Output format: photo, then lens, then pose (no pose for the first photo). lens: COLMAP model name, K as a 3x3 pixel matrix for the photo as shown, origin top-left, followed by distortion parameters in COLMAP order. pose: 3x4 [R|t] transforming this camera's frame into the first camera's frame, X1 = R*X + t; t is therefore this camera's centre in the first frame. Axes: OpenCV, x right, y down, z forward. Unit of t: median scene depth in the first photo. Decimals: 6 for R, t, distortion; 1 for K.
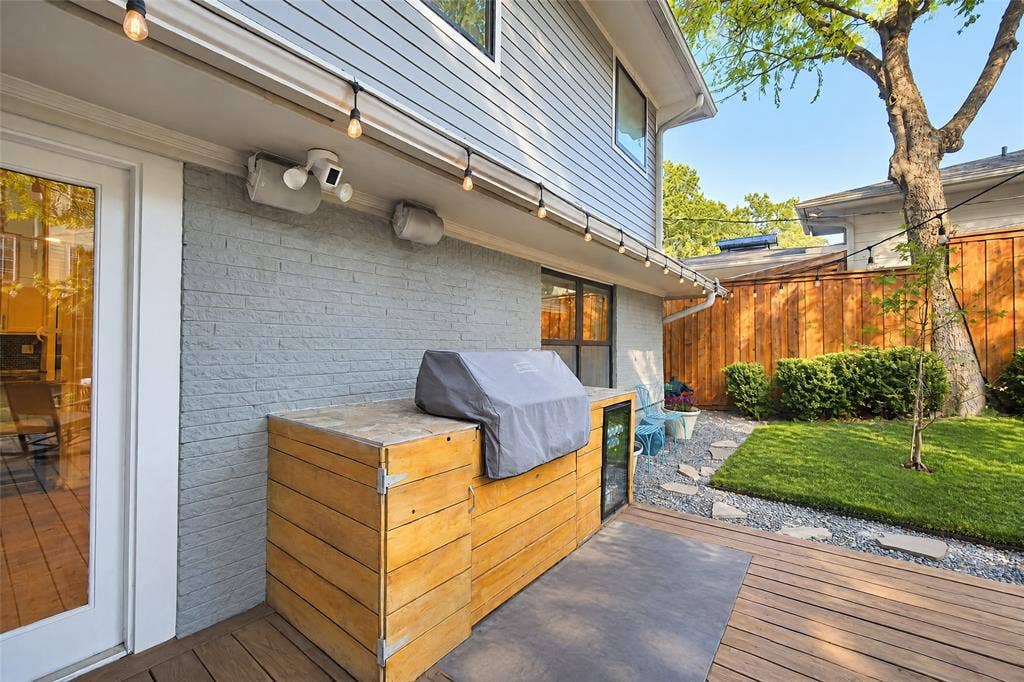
lens RADIAL K [[420.5, 0, 512.8], [0, 420.5, 341.5], [0, 0, 1]] dist [-0.003847, -0.000357]
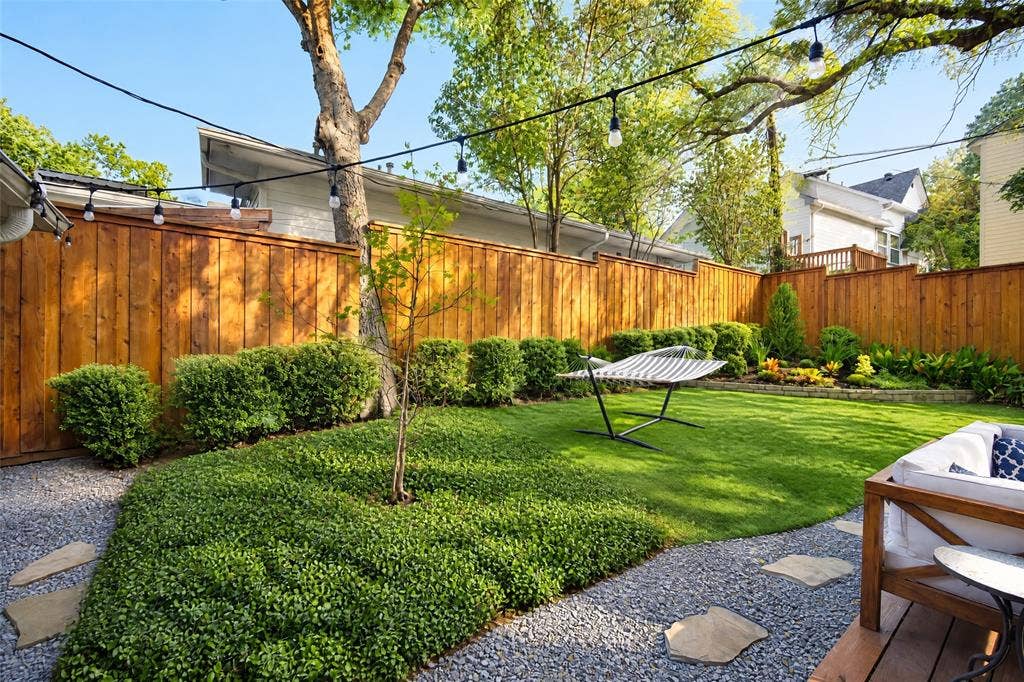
lens RADIAL K [[420.5, 0, 510.5], [0, 420.5, 339.1], [0, 0, 1]] dist [-0.003847, -0.000357]
pose [[0.271241, 0.004070, 0.962503, 0.193040], [-0.016794, 0.999859, 0.000505, 0.008743], [-0.962365, -0.016301, 0.271271, 0.392231]]
